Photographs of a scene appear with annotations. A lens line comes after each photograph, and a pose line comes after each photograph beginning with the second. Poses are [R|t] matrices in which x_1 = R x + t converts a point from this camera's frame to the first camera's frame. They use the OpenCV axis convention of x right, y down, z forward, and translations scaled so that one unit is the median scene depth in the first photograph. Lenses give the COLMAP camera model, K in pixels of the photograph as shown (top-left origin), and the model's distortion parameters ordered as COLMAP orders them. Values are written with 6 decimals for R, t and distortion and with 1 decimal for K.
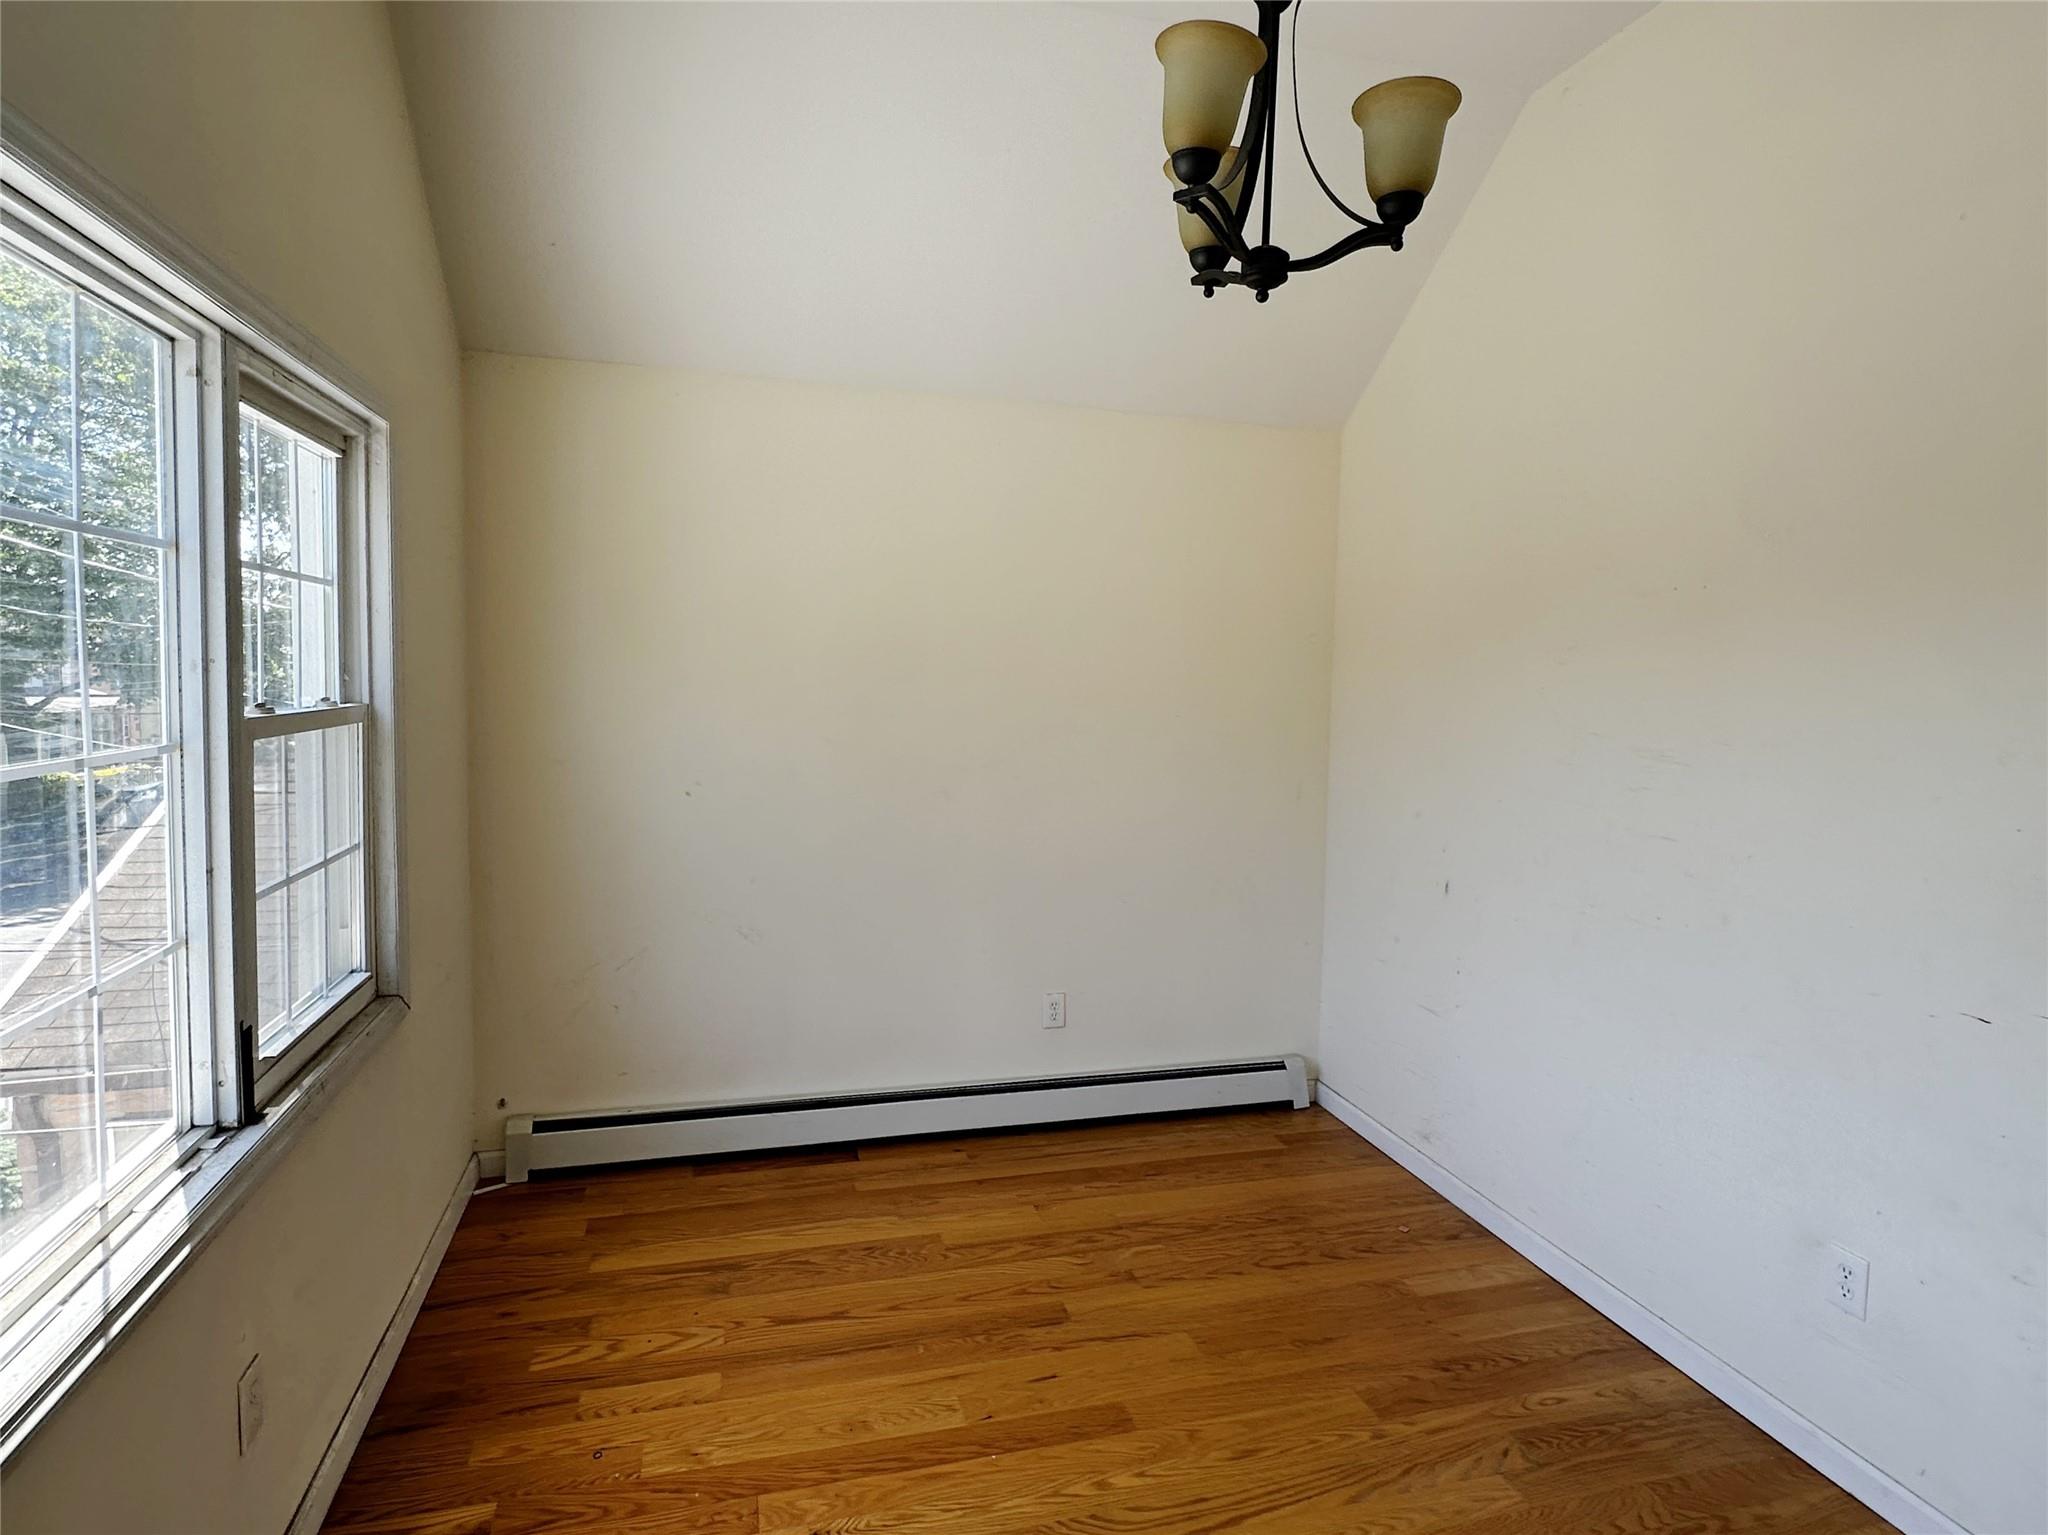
lens RADIAL K [[1103.3, 0, 1040.4], [0, 1103.3, 762.0], [0, 0, 1]] dist [0.001700, -0.001661]
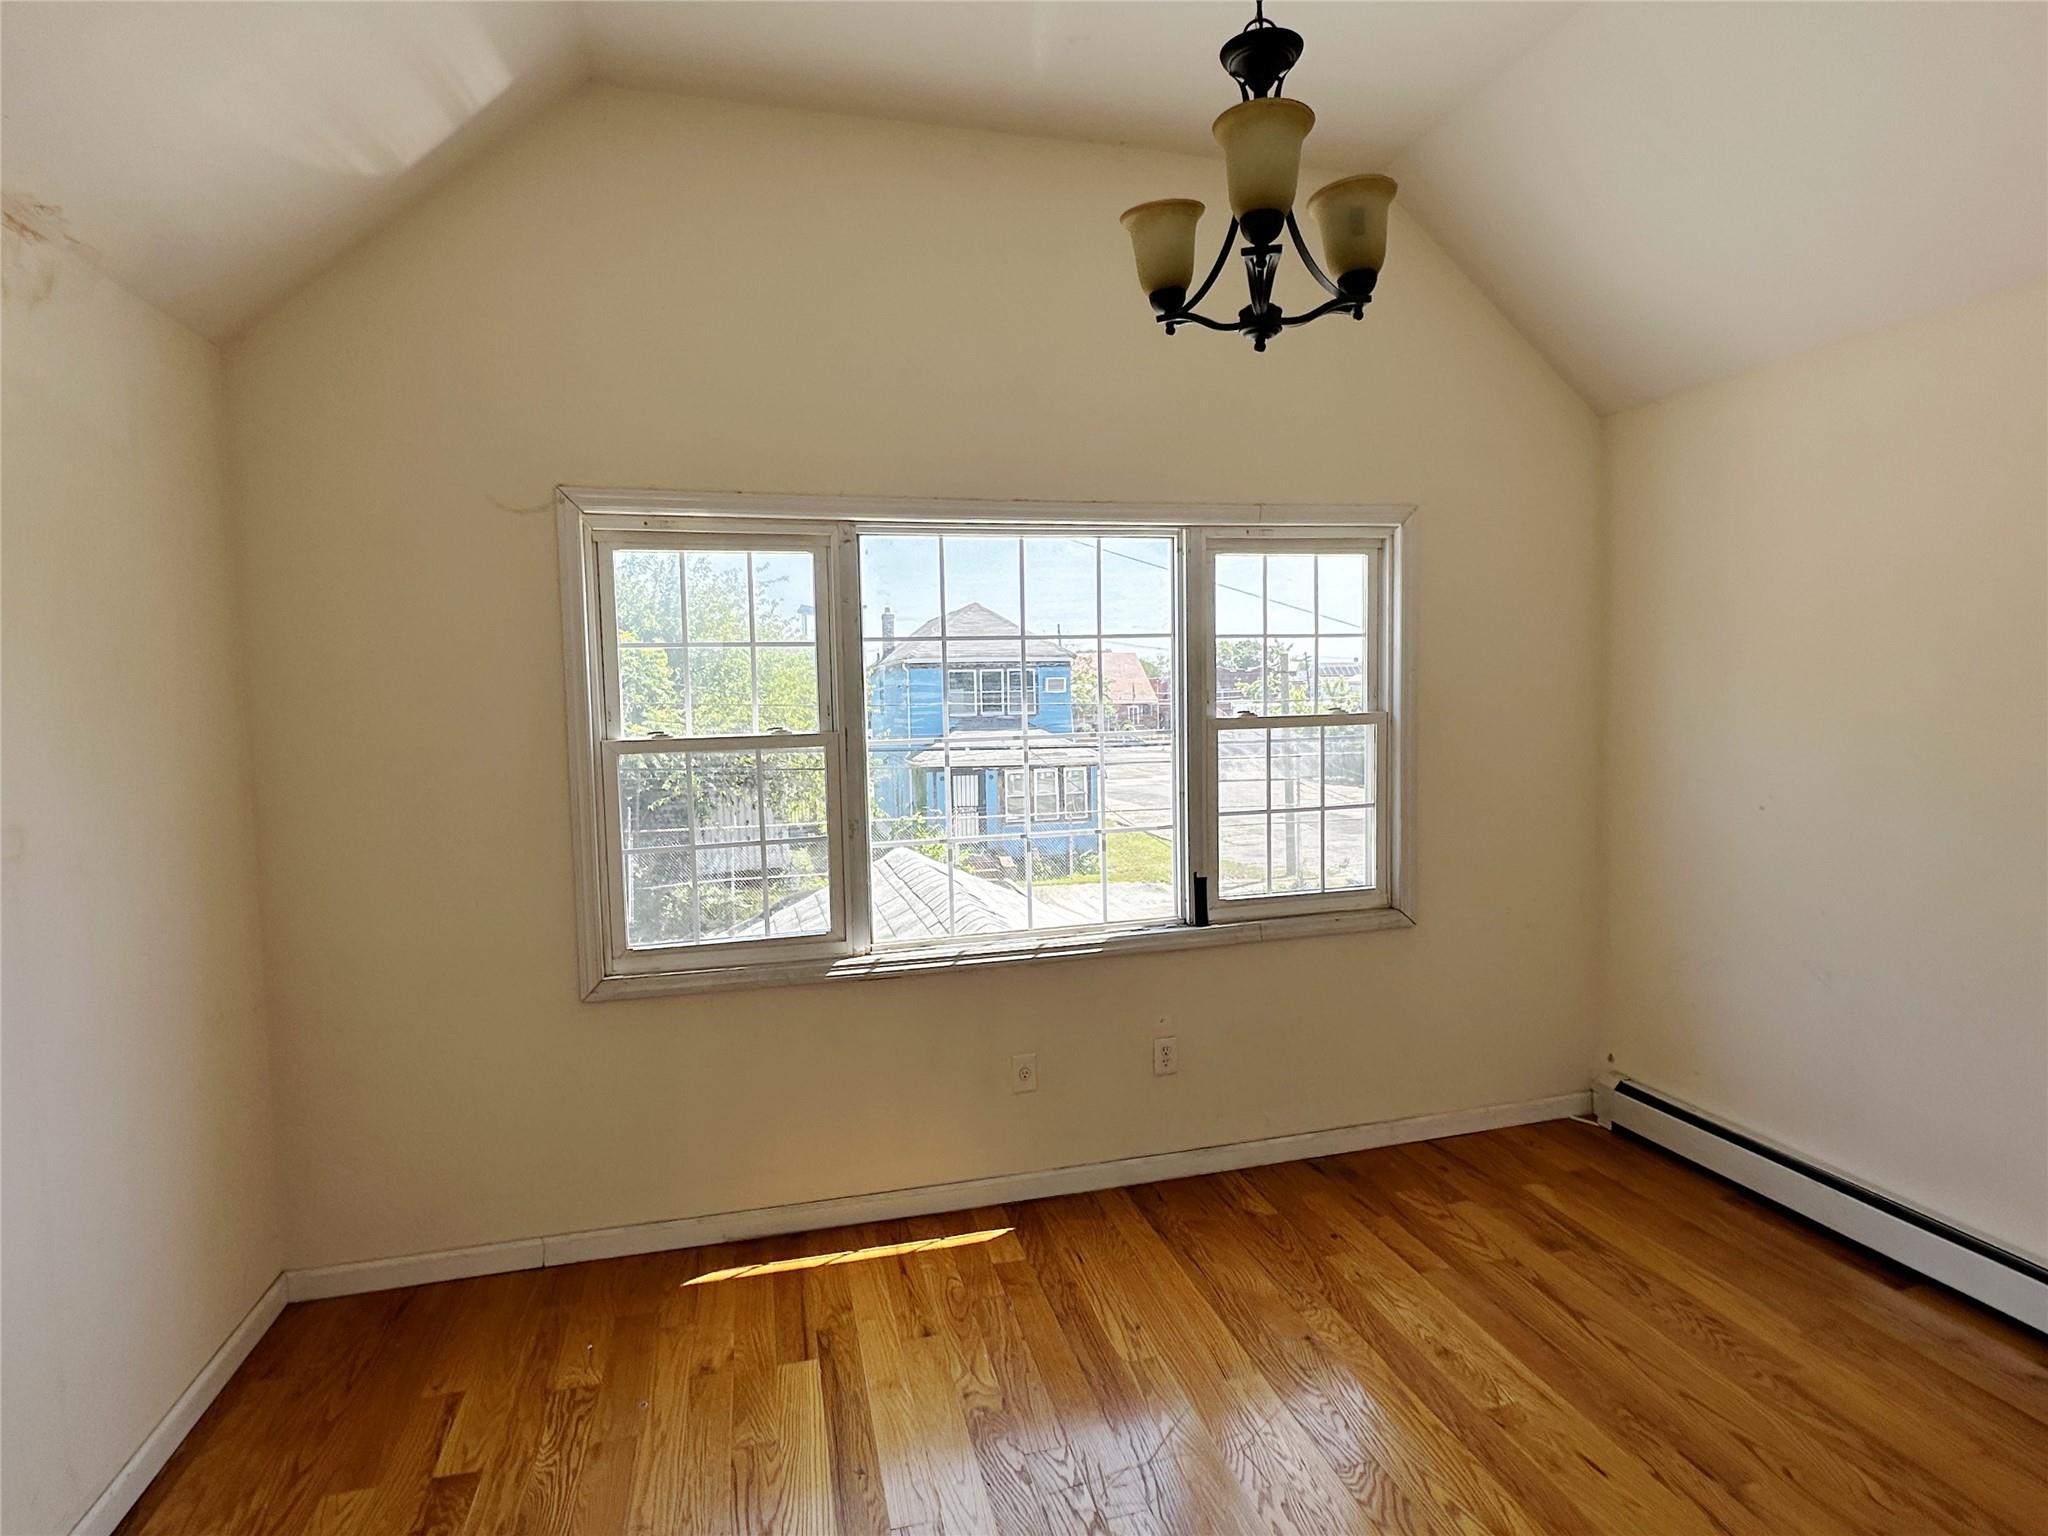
lens RADIAL K [[1103.3, 0, 1038.4], [0, 1103.3, 767.4], [0, 0, 1]] dist [0.001700, -0.001661]
pose [[-0.033845, 0.044683, -0.998428, 0.770196], [-0.056504, 0.997317, 0.046549, -0.016487], [0.997829, 0.057991, -0.031230, 0.478718]]
